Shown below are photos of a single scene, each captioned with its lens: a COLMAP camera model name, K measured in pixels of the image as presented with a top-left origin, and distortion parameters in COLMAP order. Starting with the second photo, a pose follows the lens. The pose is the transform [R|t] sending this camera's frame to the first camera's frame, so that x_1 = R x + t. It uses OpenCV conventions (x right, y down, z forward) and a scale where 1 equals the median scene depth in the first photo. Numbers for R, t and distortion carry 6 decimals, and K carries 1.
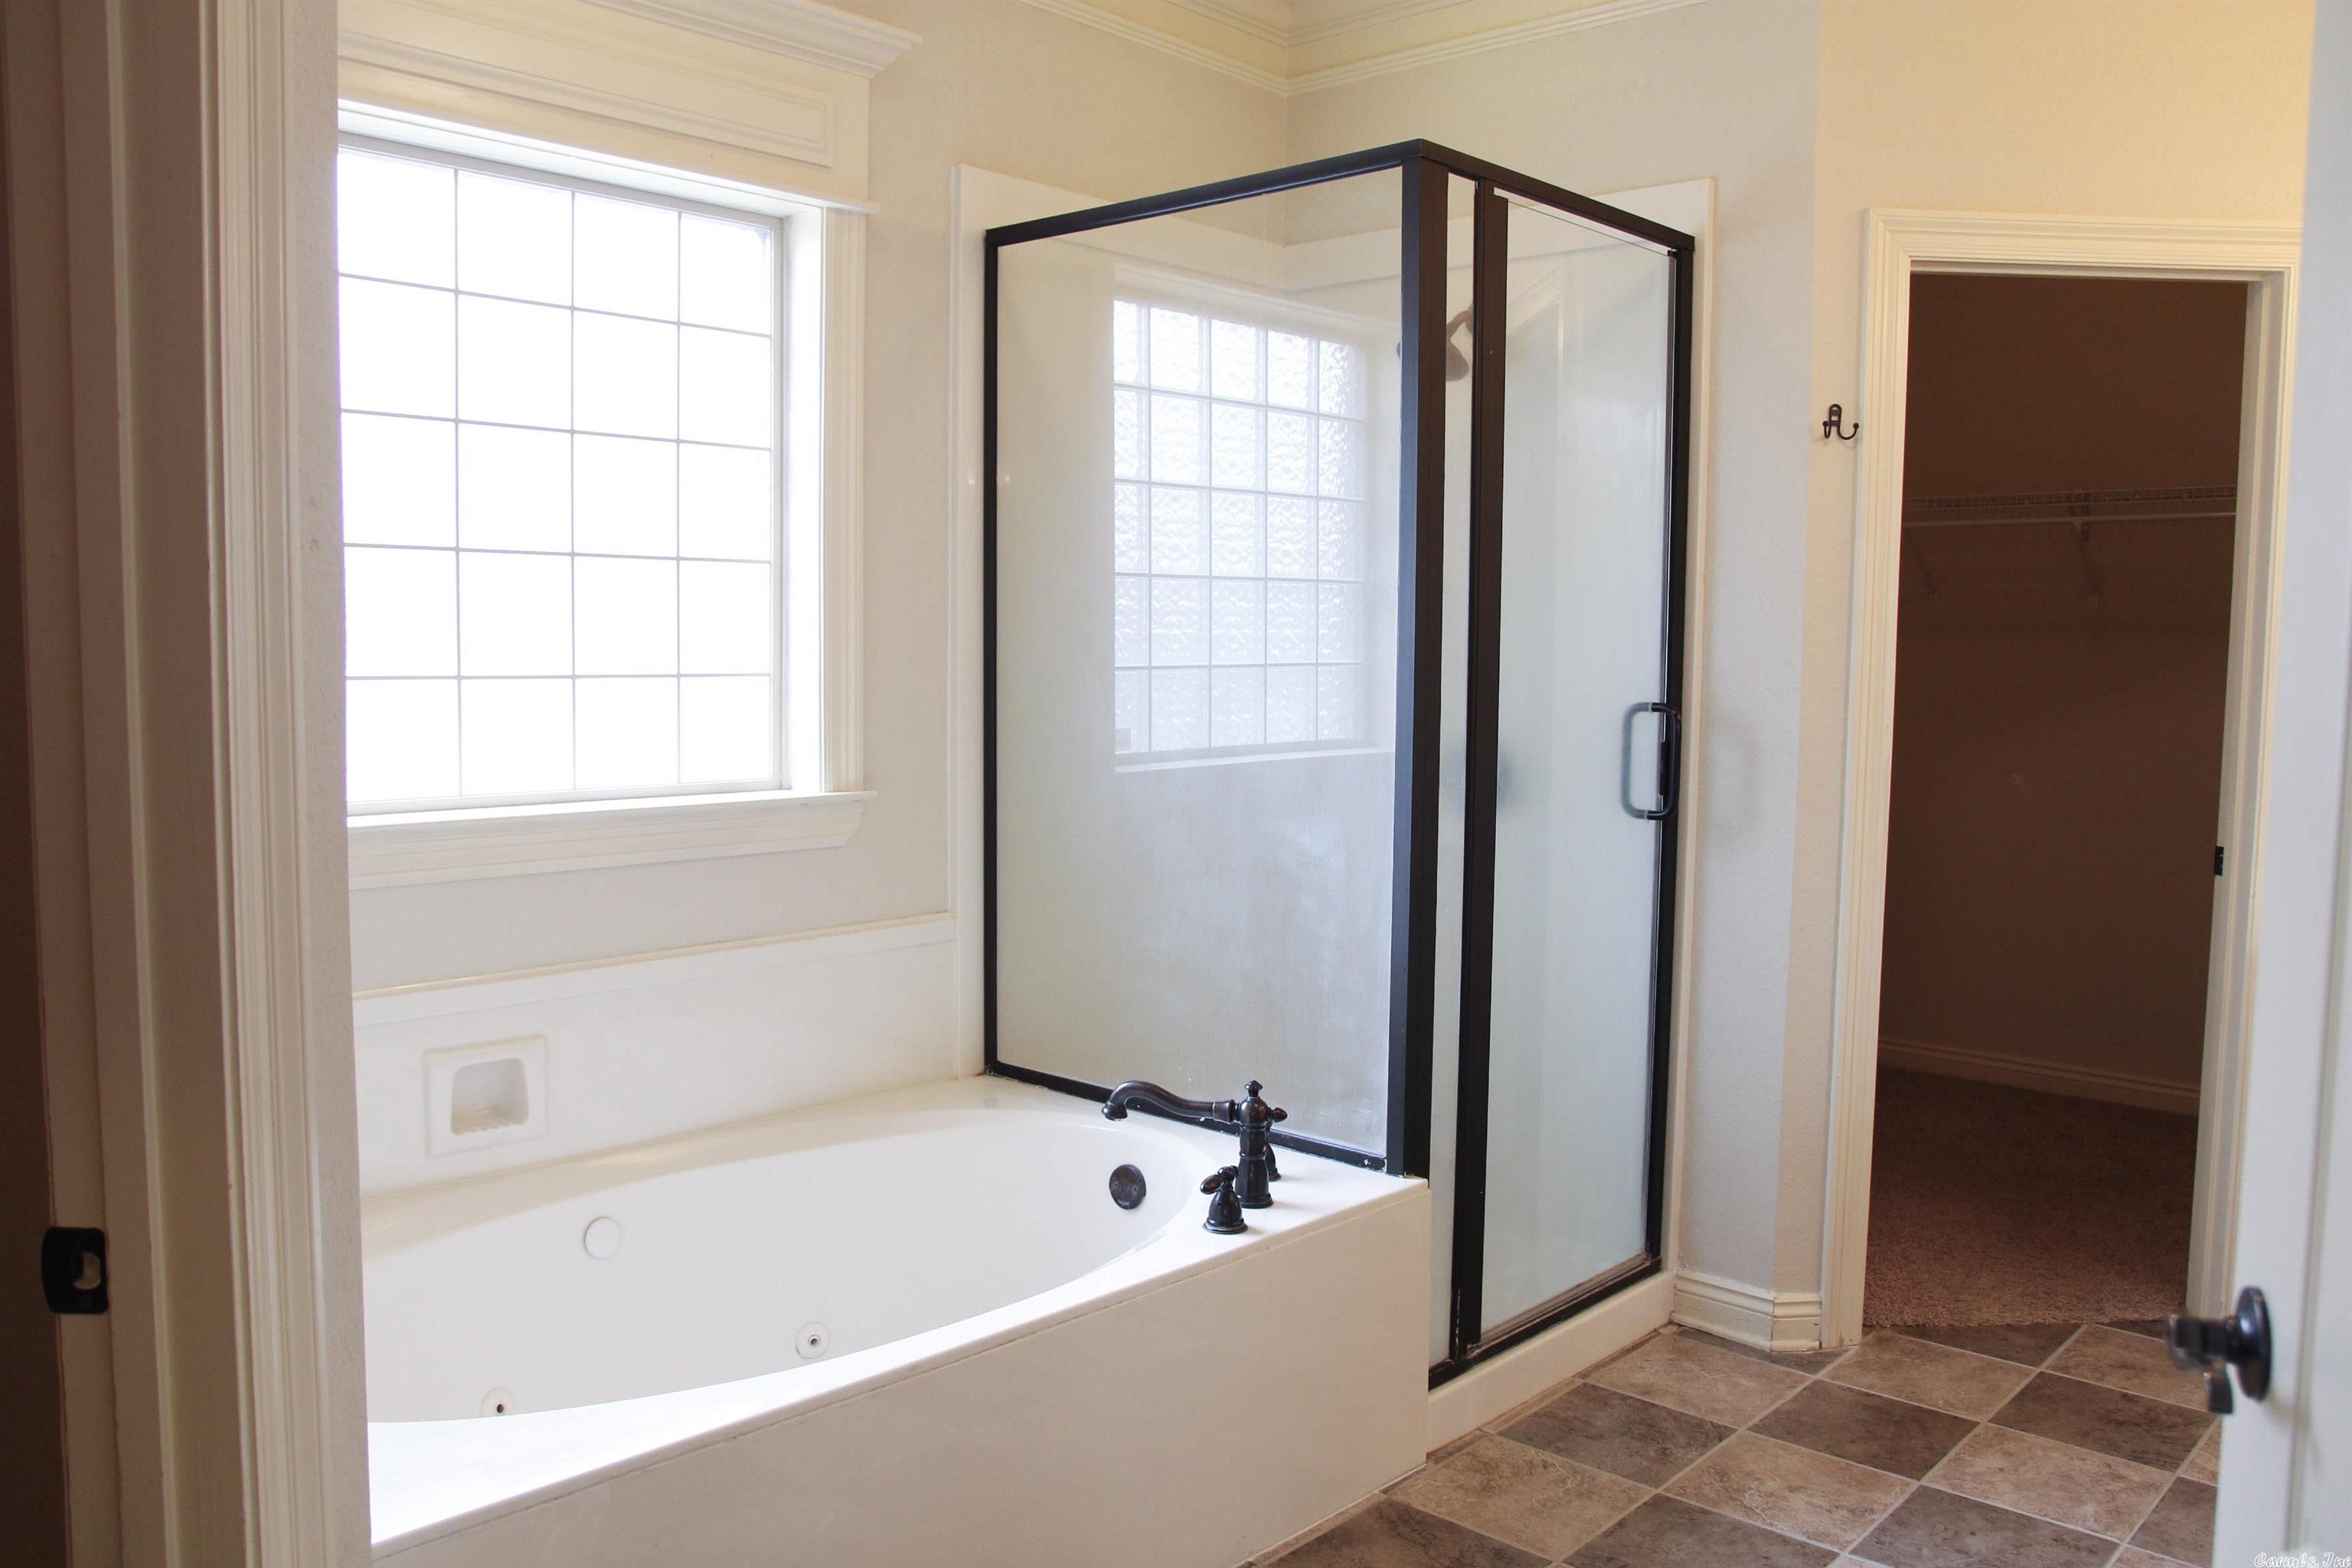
lens RADIAL K [[1848.3, 0, 1182.8], [0, 1848.3, 791.2], [0, 0, 1]] dist [-0.136754, 0.127856]
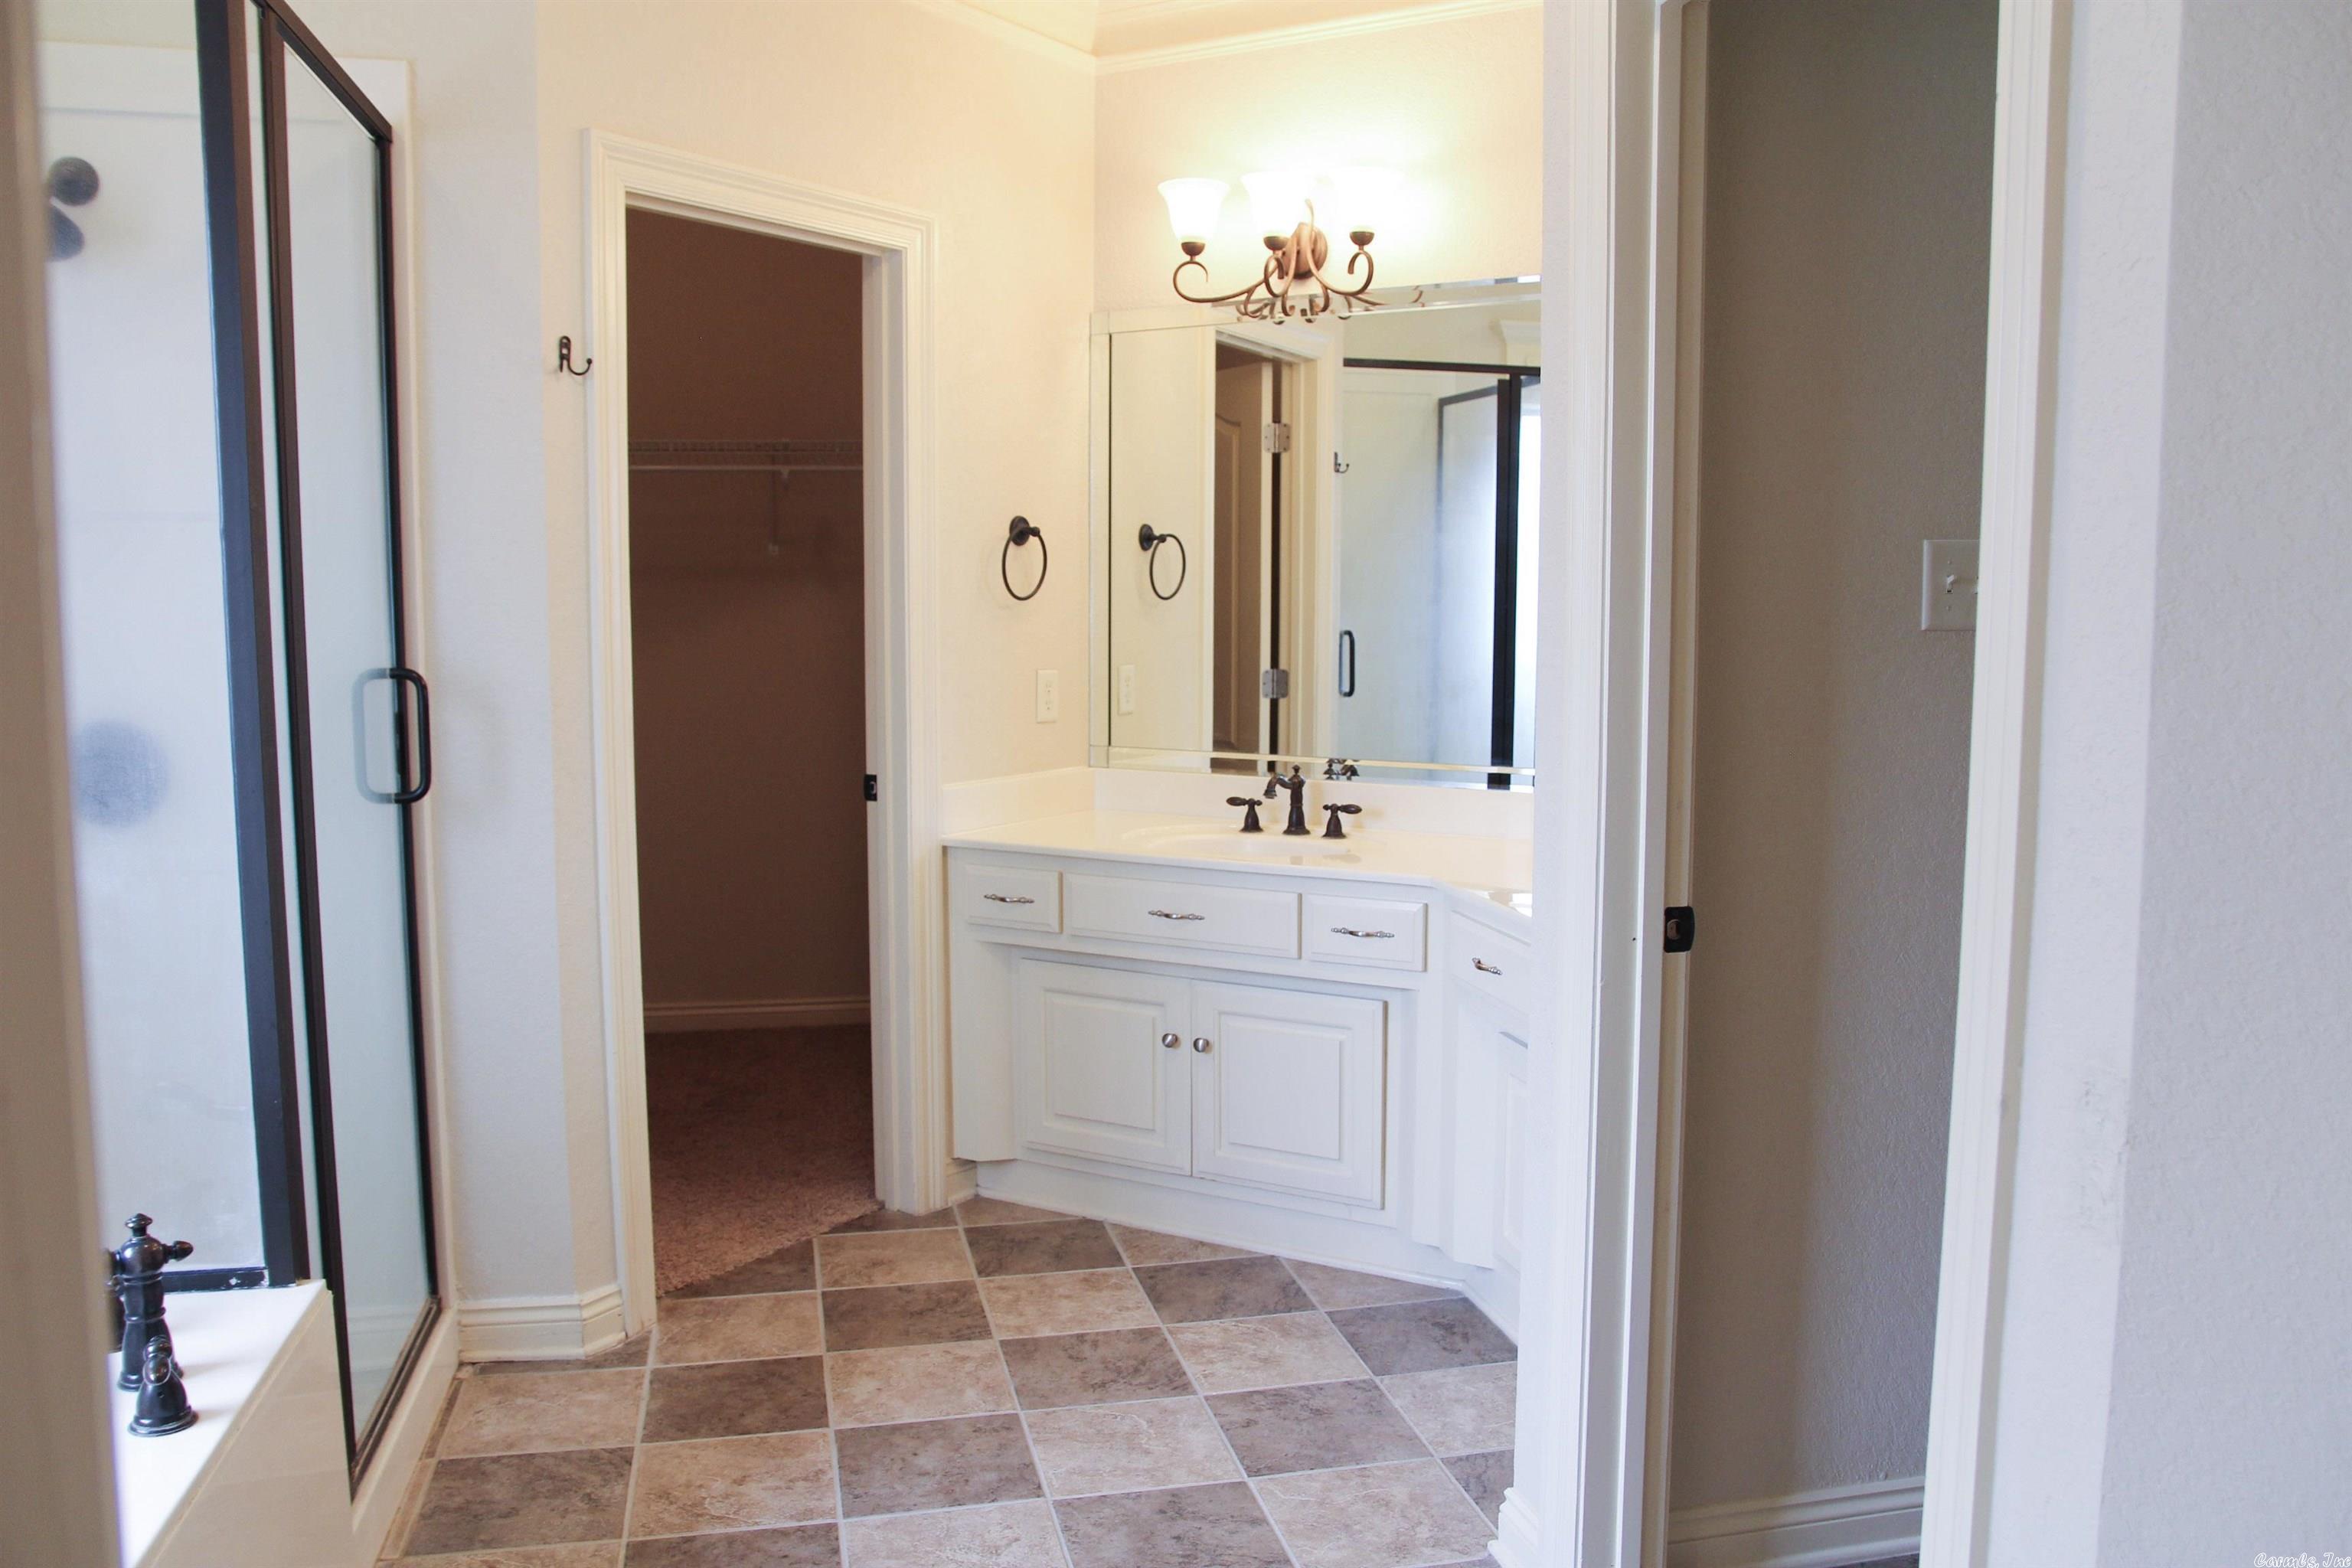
lens RADIAL K [[1848.3, 0, 1182.8], [0, 1848.3, 791.2], [0, 0, 1]] dist [-0.136754, 0.127856]
pose [[0.569823, -0.097031, 0.816019, -0.240782], [0.071923, 0.995083, 0.068100, -0.022691], [-0.818614, 0.019886, 0.573999, 0.217470]]
